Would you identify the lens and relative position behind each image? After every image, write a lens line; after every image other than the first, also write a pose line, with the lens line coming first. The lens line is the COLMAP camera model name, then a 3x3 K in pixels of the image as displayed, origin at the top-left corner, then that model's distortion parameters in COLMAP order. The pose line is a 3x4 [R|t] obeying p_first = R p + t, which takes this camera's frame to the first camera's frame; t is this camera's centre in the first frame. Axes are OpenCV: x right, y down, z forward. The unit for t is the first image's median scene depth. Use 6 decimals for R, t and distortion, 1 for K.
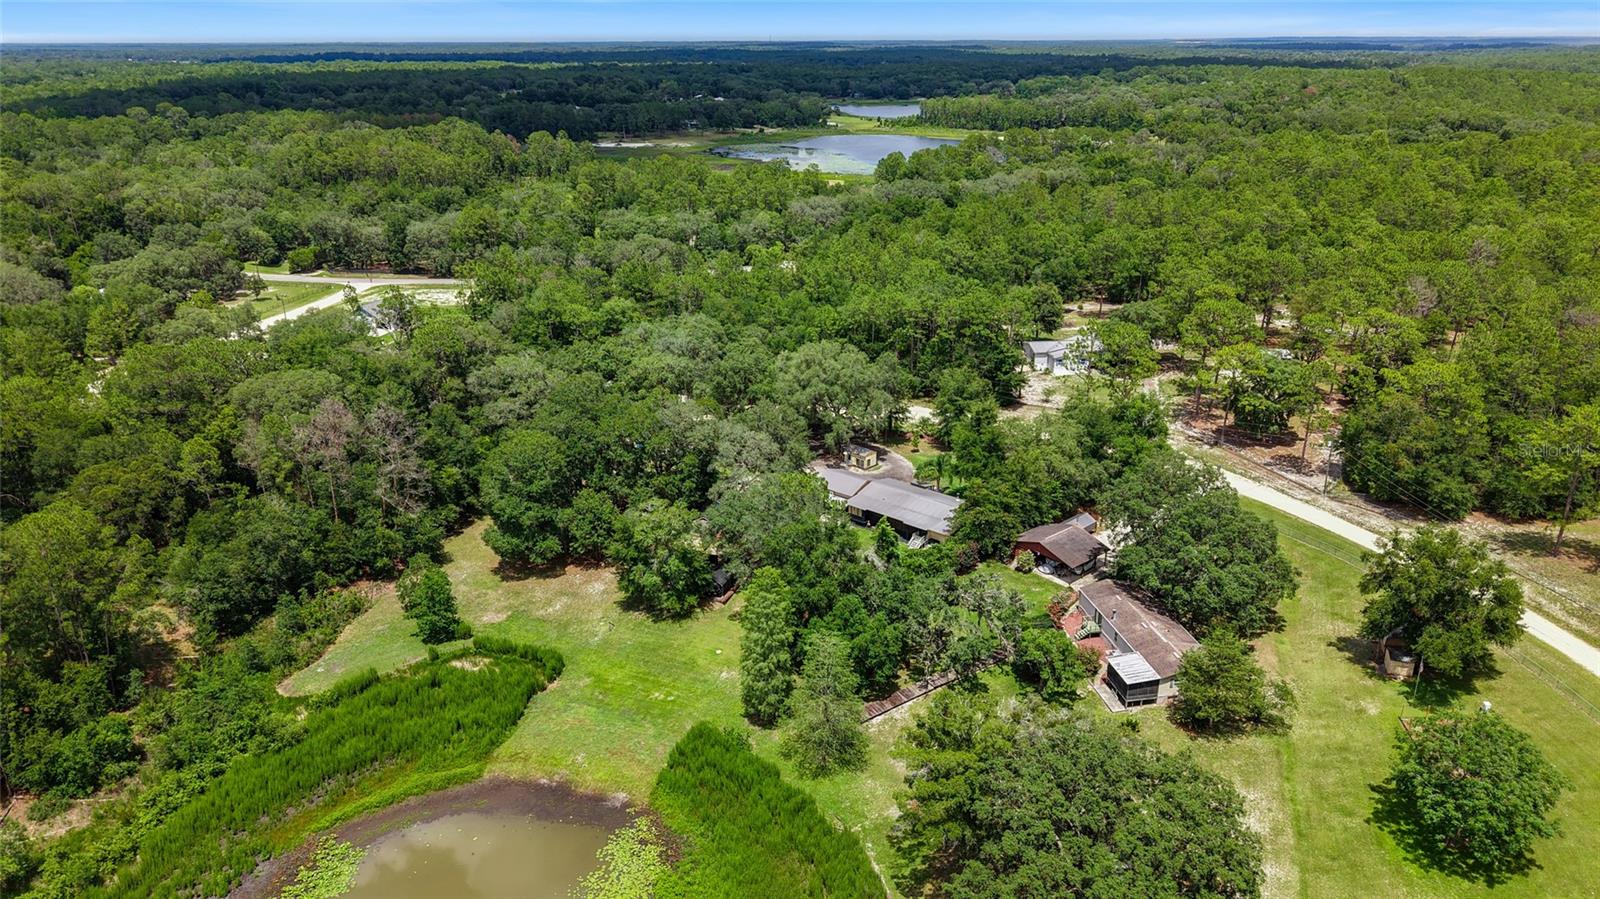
lens RADIAL K [[1097.4, 0, 806.9], [0, 1097.4, 447.7], [0, 0, 1]] dist [0.010846, -0.018394]
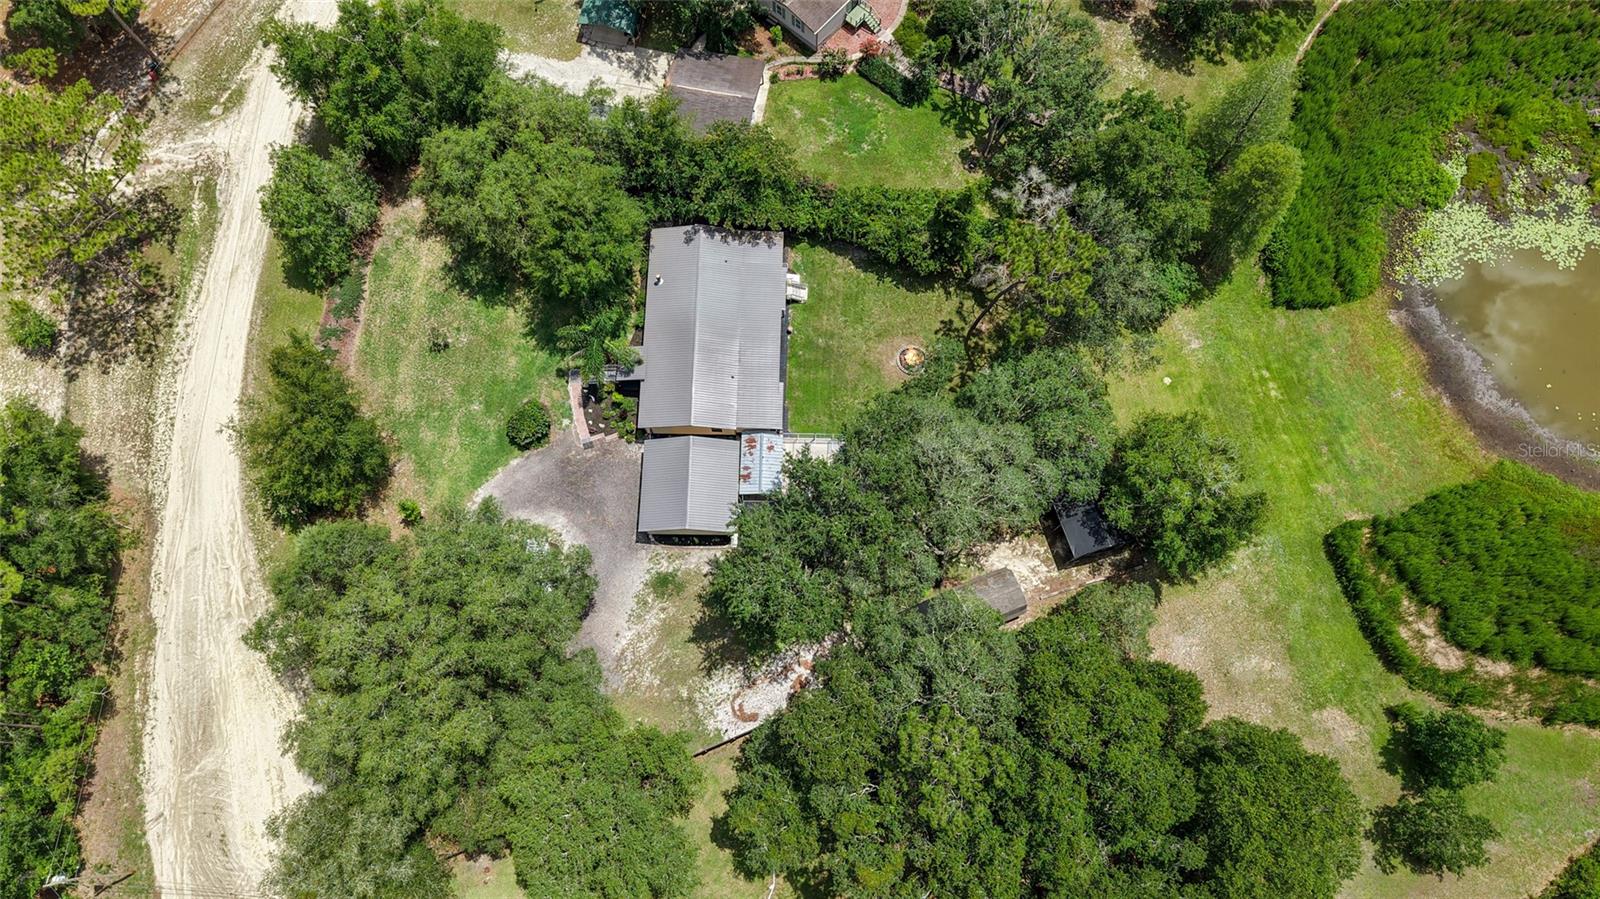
lens RADIAL K [[1097.4, 0, 811.0], [0, 1097.4, 451.0], [0, 0, 1]] dist [0.010846, -0.018394]
pose [[-0.626388, -0.742163, 0.238397, -0.153663], [0.283646, 0.067855, 0.956525, -0.630685], [-0.726074, 0.666776, 0.168008, 1.183250]]
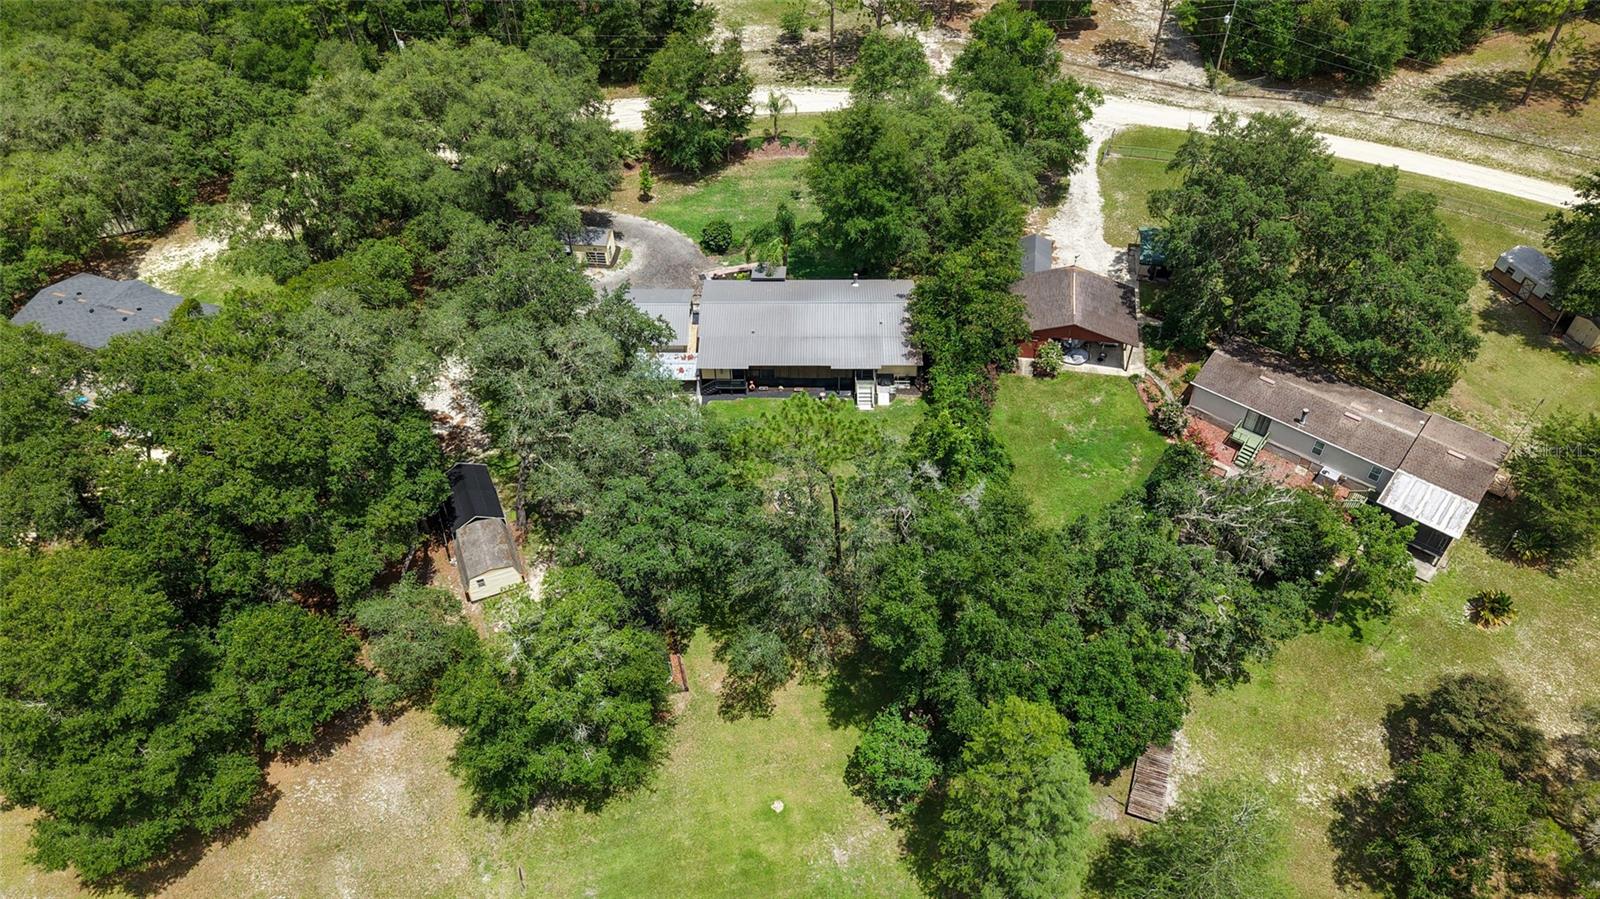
lens RADIAL K [[1097.4, 0, 803.0], [0, 1097.4, 436.6], [0, 0, 1]] dist [0.010846, -0.018394]
pose [[0.772440, -0.436487, 0.461320, -0.248132], [0.234257, 0.870988, 0.431860, -0.184870], [-0.590306, -0.225519, 0.775036, 0.709046]]
